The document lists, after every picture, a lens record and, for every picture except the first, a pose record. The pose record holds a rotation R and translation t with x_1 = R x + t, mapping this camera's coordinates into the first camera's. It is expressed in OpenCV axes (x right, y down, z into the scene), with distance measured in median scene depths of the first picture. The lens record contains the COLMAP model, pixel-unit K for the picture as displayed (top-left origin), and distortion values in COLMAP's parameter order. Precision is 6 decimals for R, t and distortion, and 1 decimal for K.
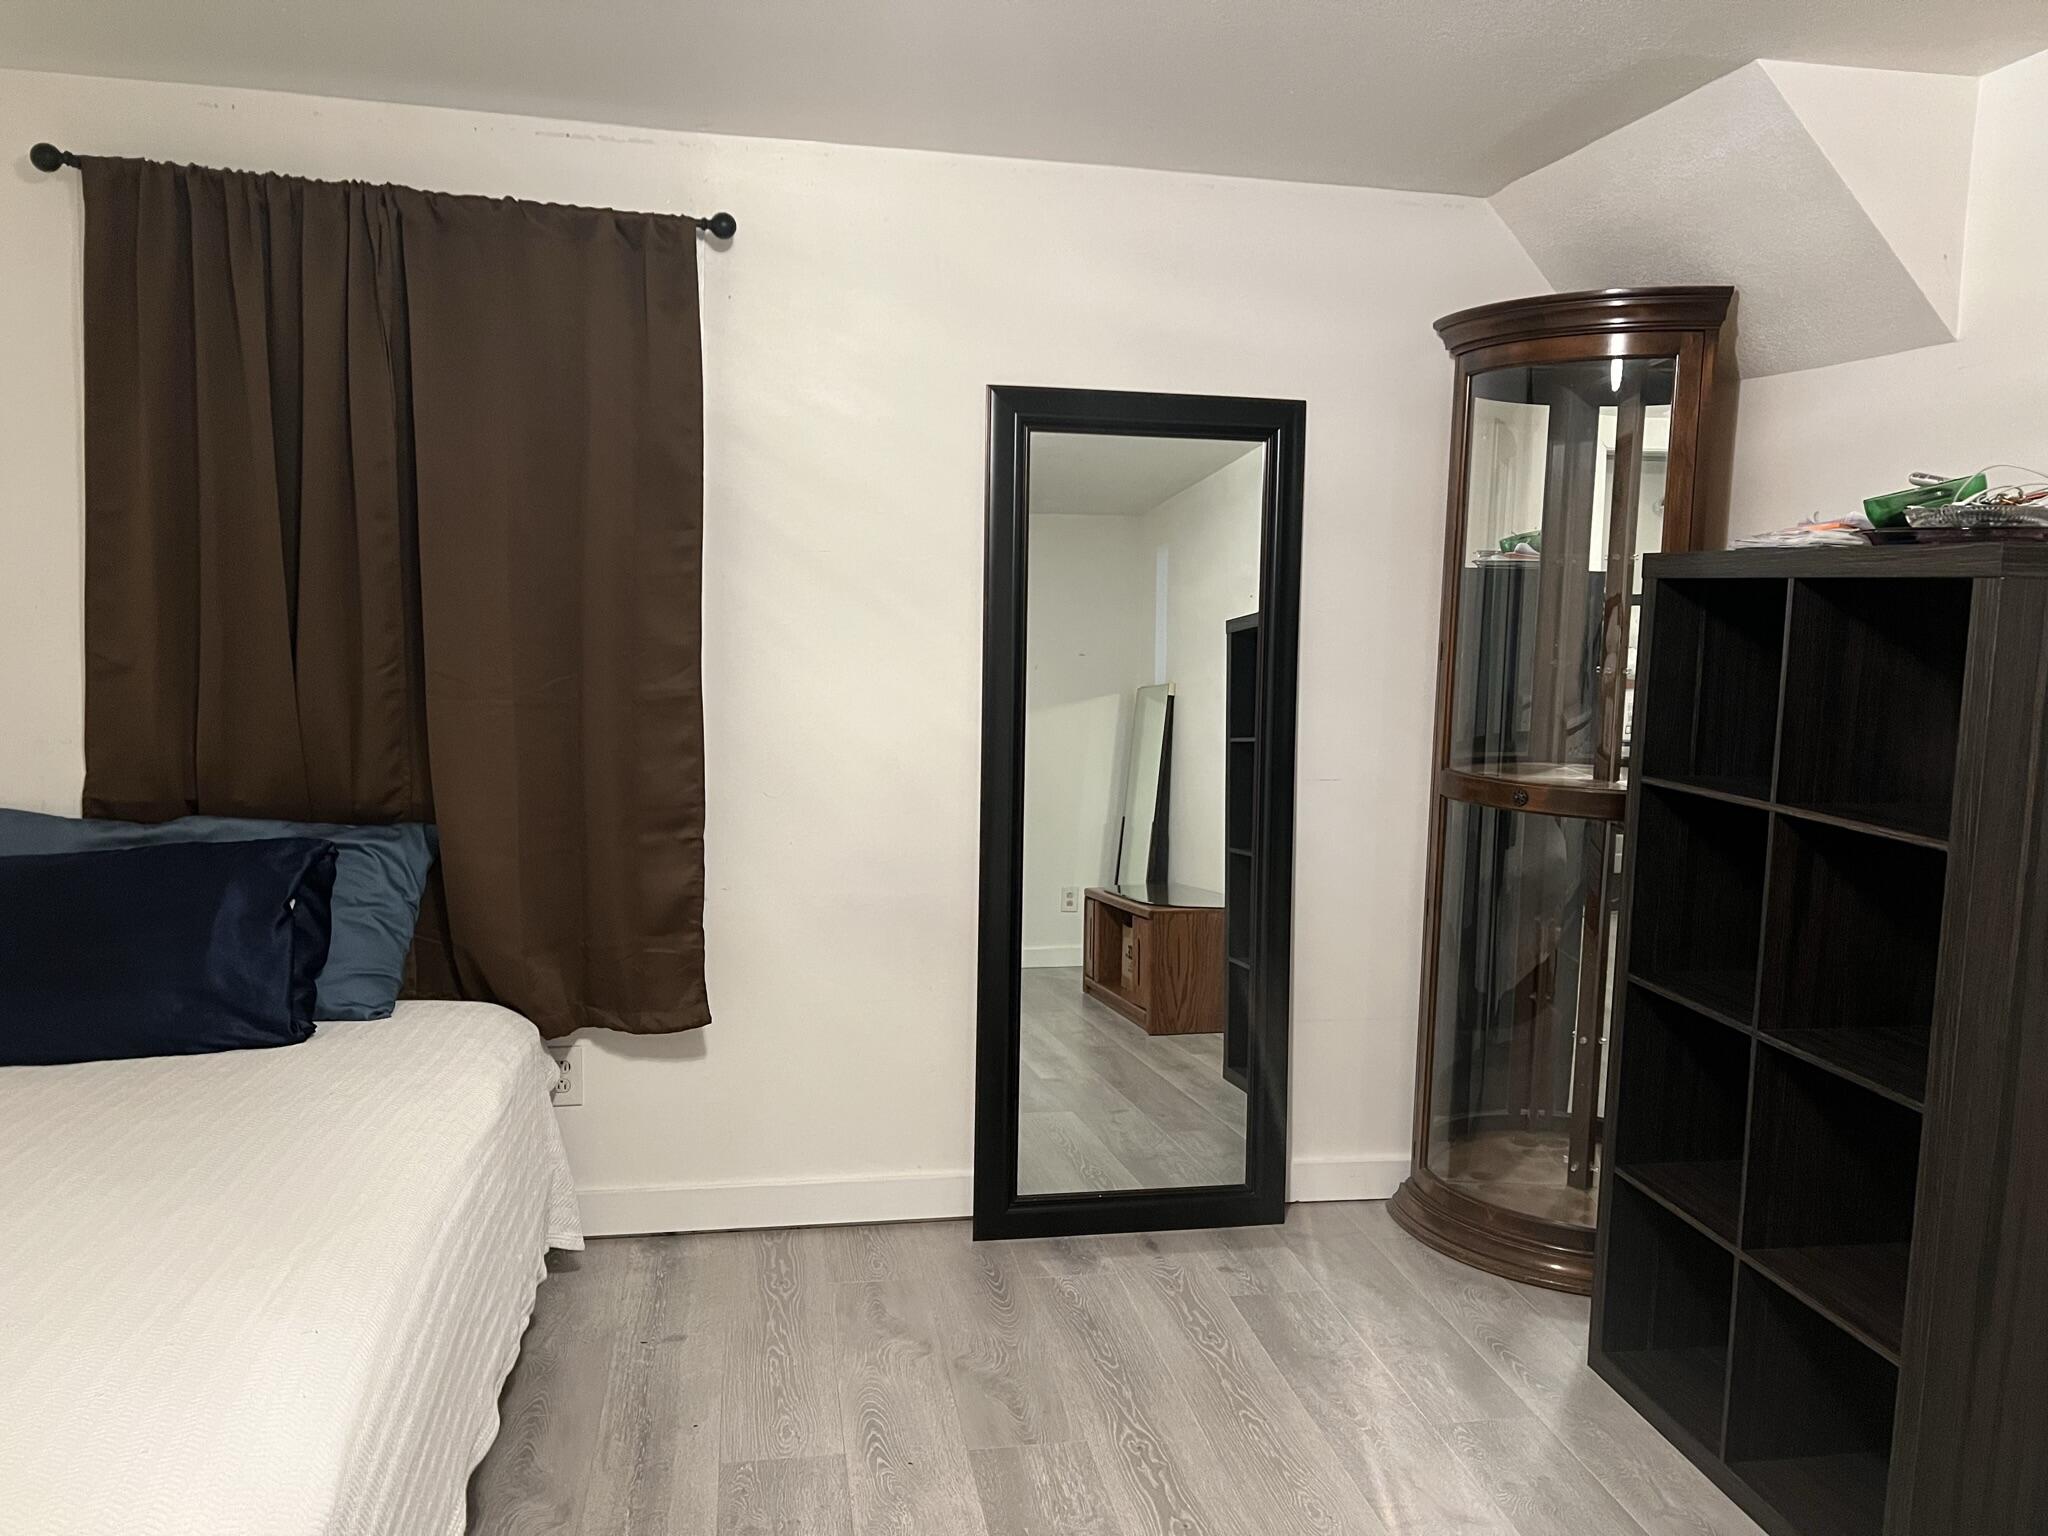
lens RADIAL K [[1582.1, 0, 1031.3], [0, 1582.1, 755.1], [0, 0, 1]] dist [0.051610, -0.048217]
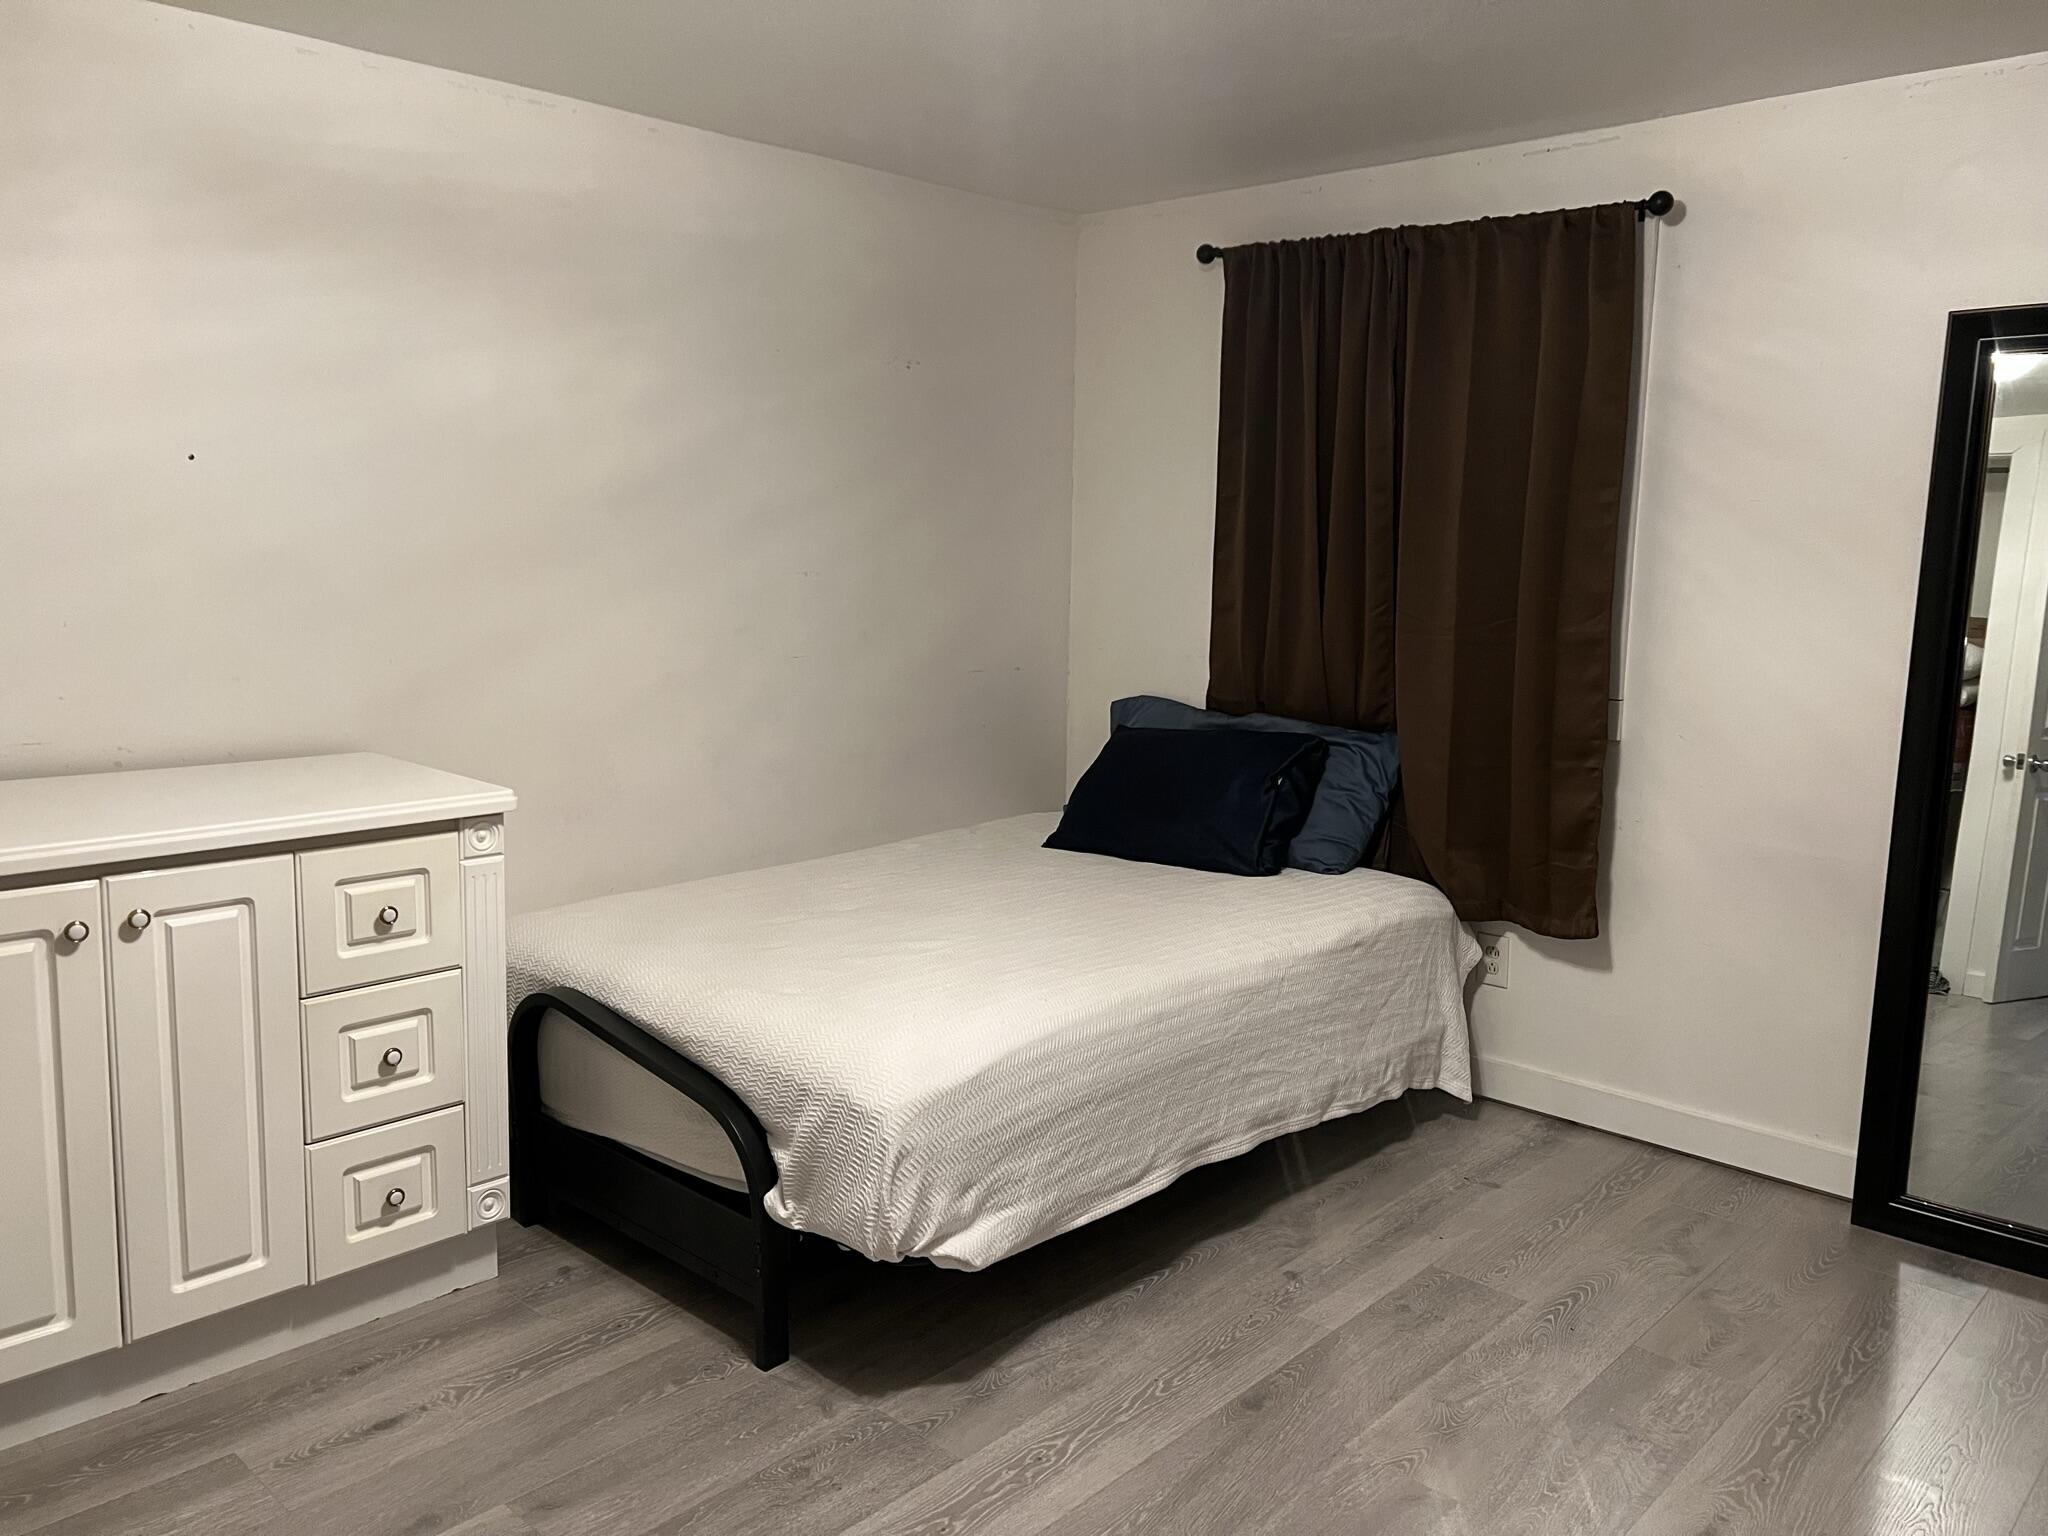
lens RADIAL K [[1538.6, 0, 1024.0], [0, 1538.6, 768.0], [0, 0, 1]] dist [0.044453, -0.033683]
pose [[0.584761, 0.098264, -0.805232, 0.440902], [-0.086654, 0.994523, 0.058435, 0.025066], [0.806564, 0.035606, 0.590073, 0.043326]]
